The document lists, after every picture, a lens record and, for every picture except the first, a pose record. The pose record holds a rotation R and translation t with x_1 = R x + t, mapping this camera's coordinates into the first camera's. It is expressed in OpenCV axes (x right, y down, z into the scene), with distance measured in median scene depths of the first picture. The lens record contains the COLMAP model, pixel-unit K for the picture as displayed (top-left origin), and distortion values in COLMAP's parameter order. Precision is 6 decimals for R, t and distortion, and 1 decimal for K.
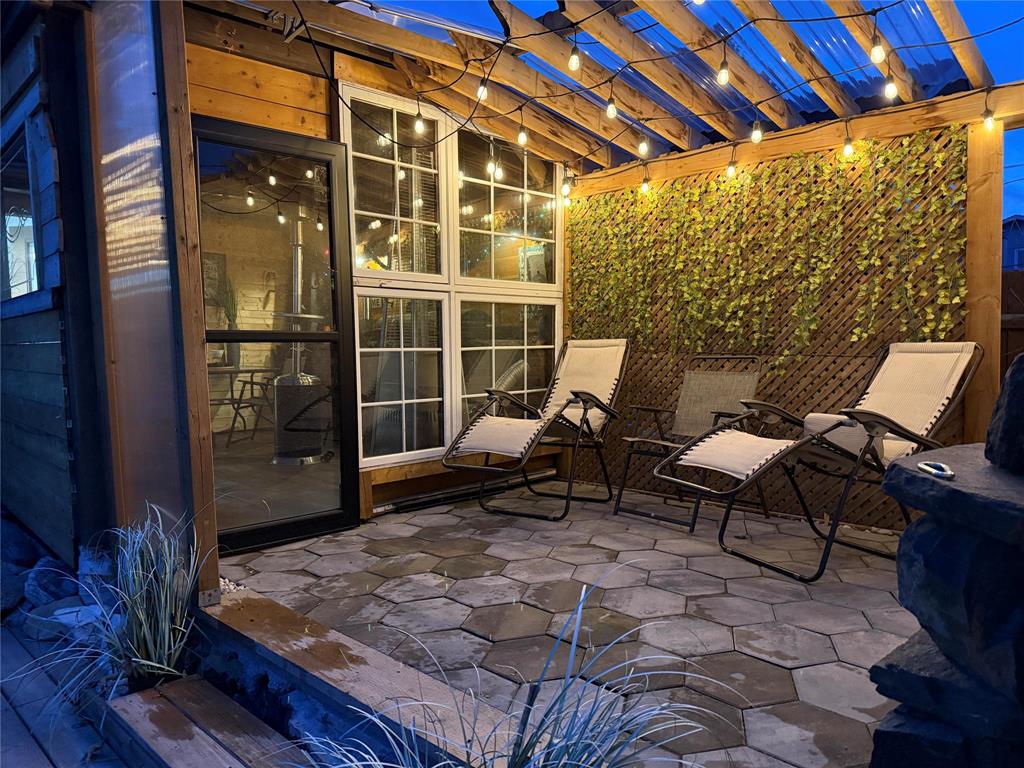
lens RADIAL K [[720.5, 0, 516.5], [0, 720.5, 381.4], [0, 0, 1]] dist [0.107057, -0.141794]
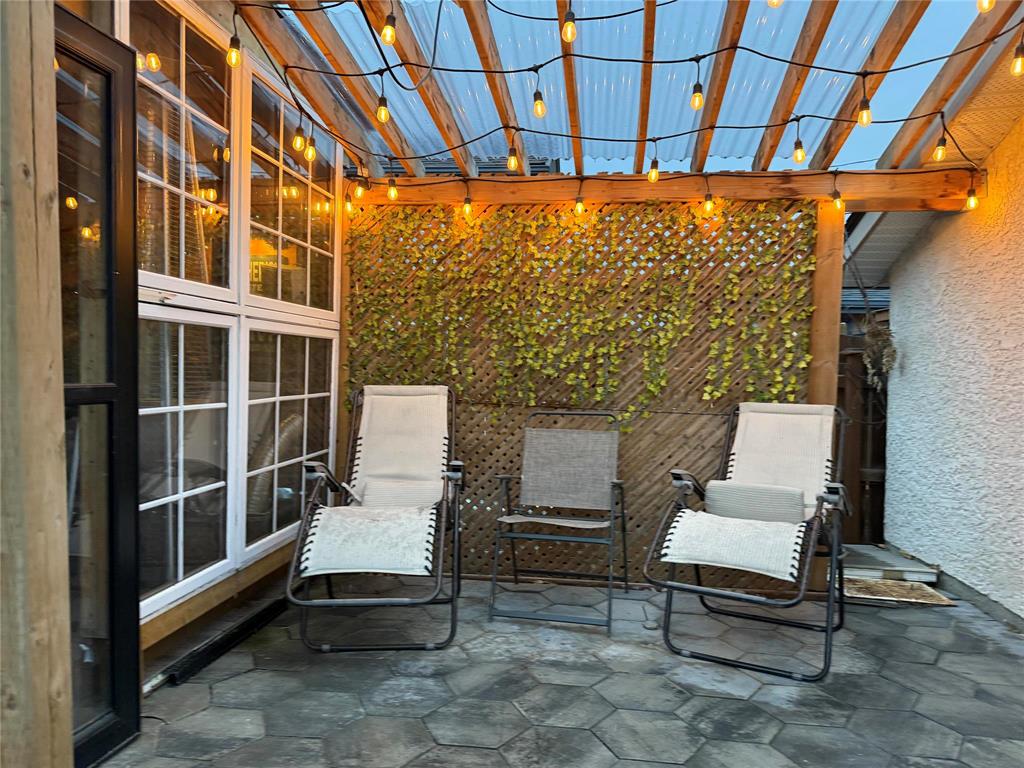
lens RADIAL K [[711.1, 0, 512.0], [0, 711.1, 384.0], [0, 0, 1]] dist [0.145139, -0.136106]
pose [[0.806337, 0.012978, 0.591314, -0.300574], [0.002910, 0.999660, -0.025908, -0.048229], [-0.591449, 0.022611, 0.806025, 0.349584]]
